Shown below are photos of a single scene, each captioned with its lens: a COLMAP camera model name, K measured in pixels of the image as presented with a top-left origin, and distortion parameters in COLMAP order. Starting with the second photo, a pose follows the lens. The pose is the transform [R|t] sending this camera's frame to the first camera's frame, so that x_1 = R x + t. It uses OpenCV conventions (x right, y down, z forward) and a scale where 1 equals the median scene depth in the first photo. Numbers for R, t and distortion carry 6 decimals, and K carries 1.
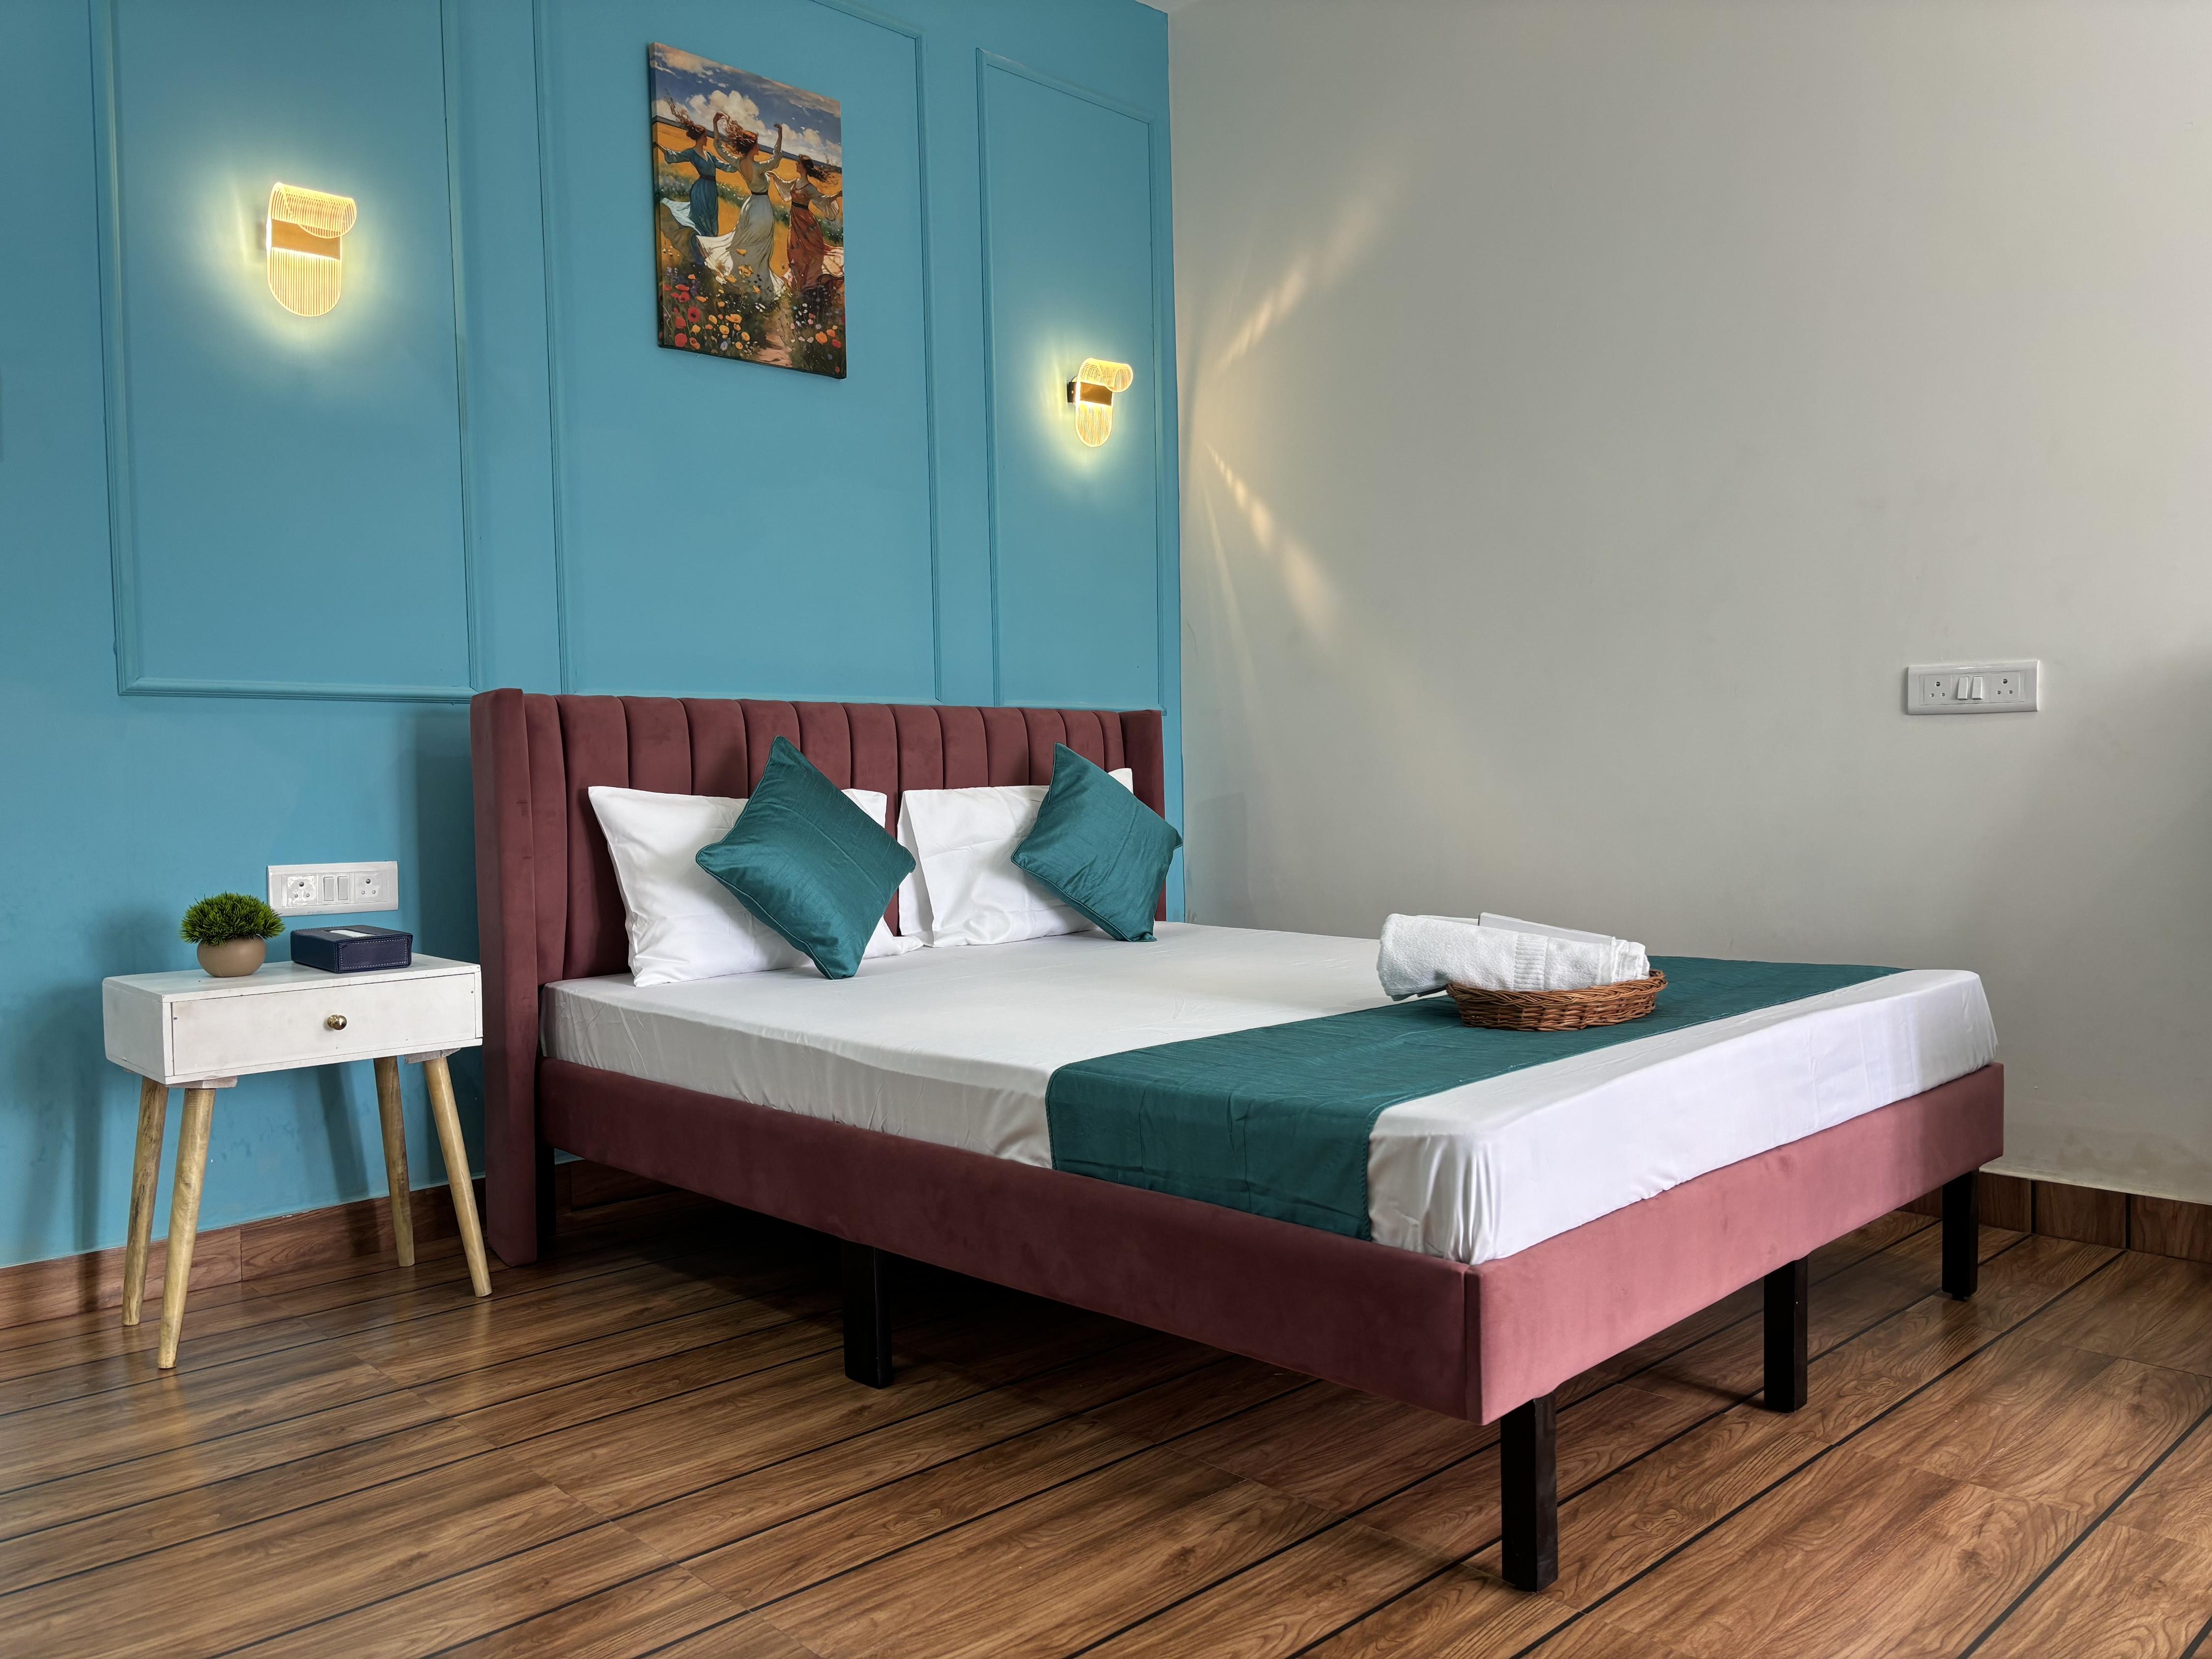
lens RADIAL K [[1679.7, 0, 1108.5], [0, 1679.7, 840.6], [0, 0, 1]] dist [0.036084, -0.053823]
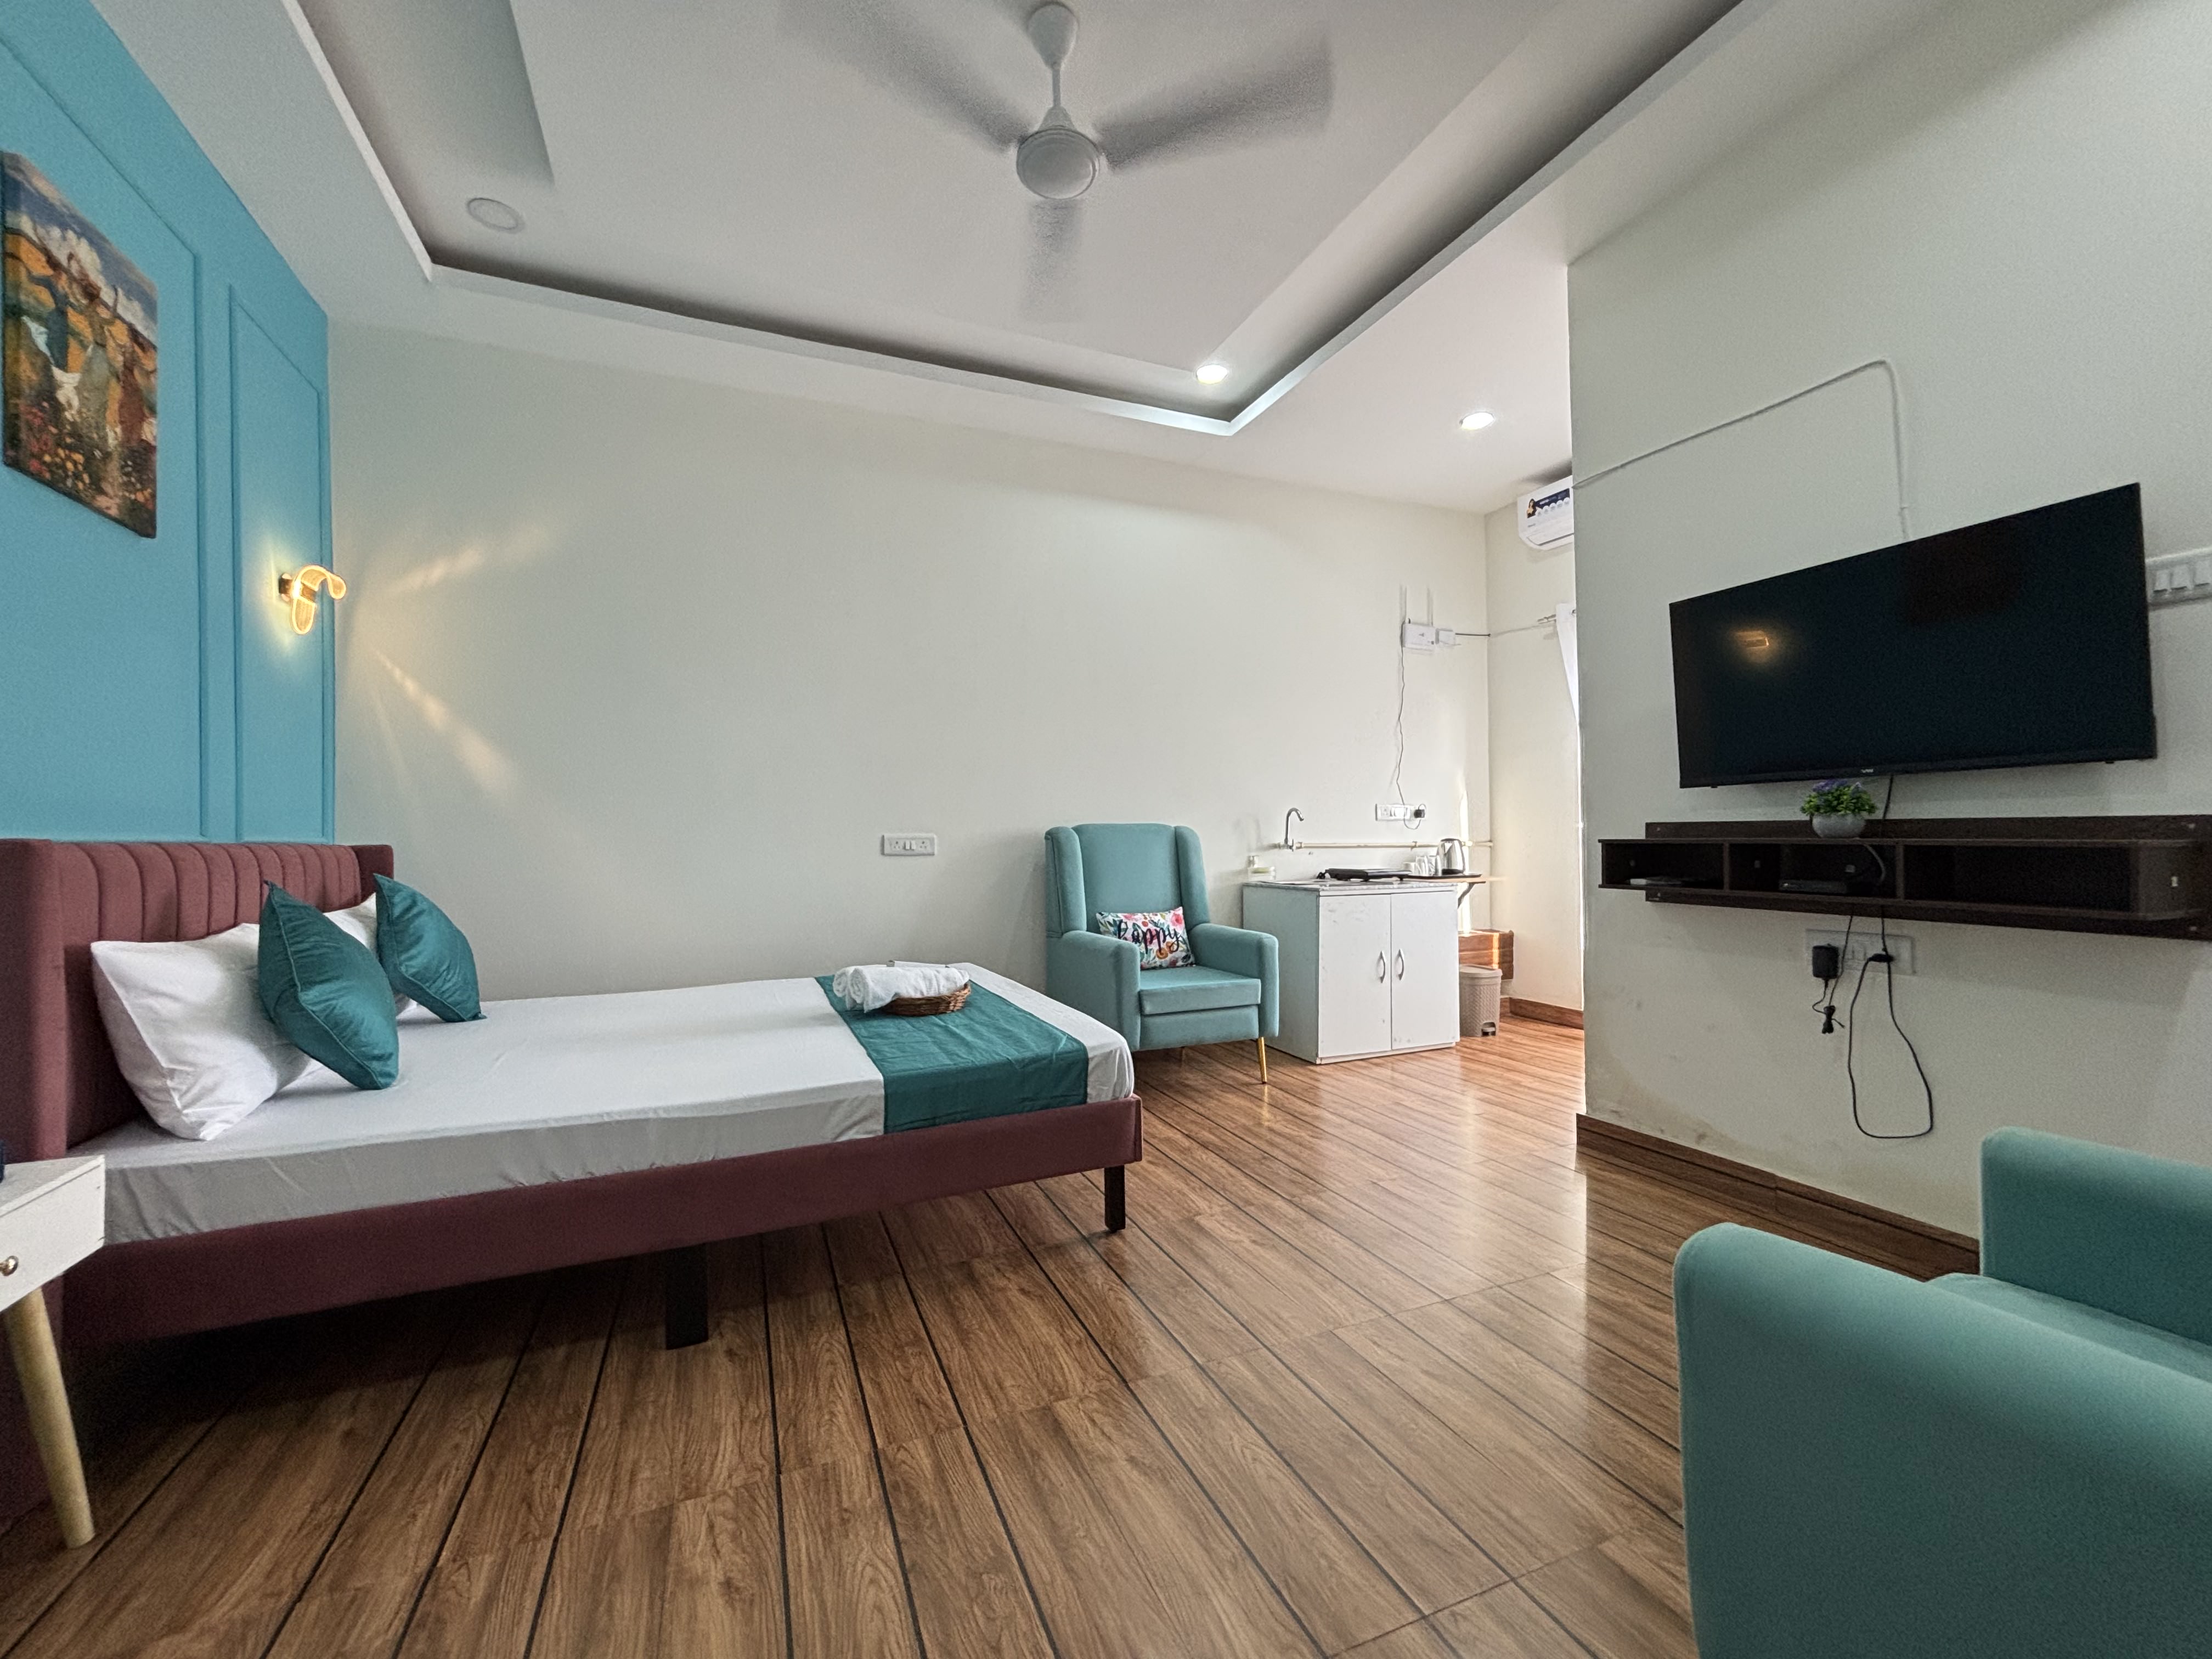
lens RADIAL K [[895.7, 0, 1109.5], [0, 895.7, 838.2], [0, 0, 1]] dist [-0.008960, 0.001810]
pose [[0.360271, 0.012470, 0.932764, -0.494607], [0.046529, 0.998426, -0.031319, -0.042496], [-0.931686, 0.054684, 0.359124, 0.263909]]
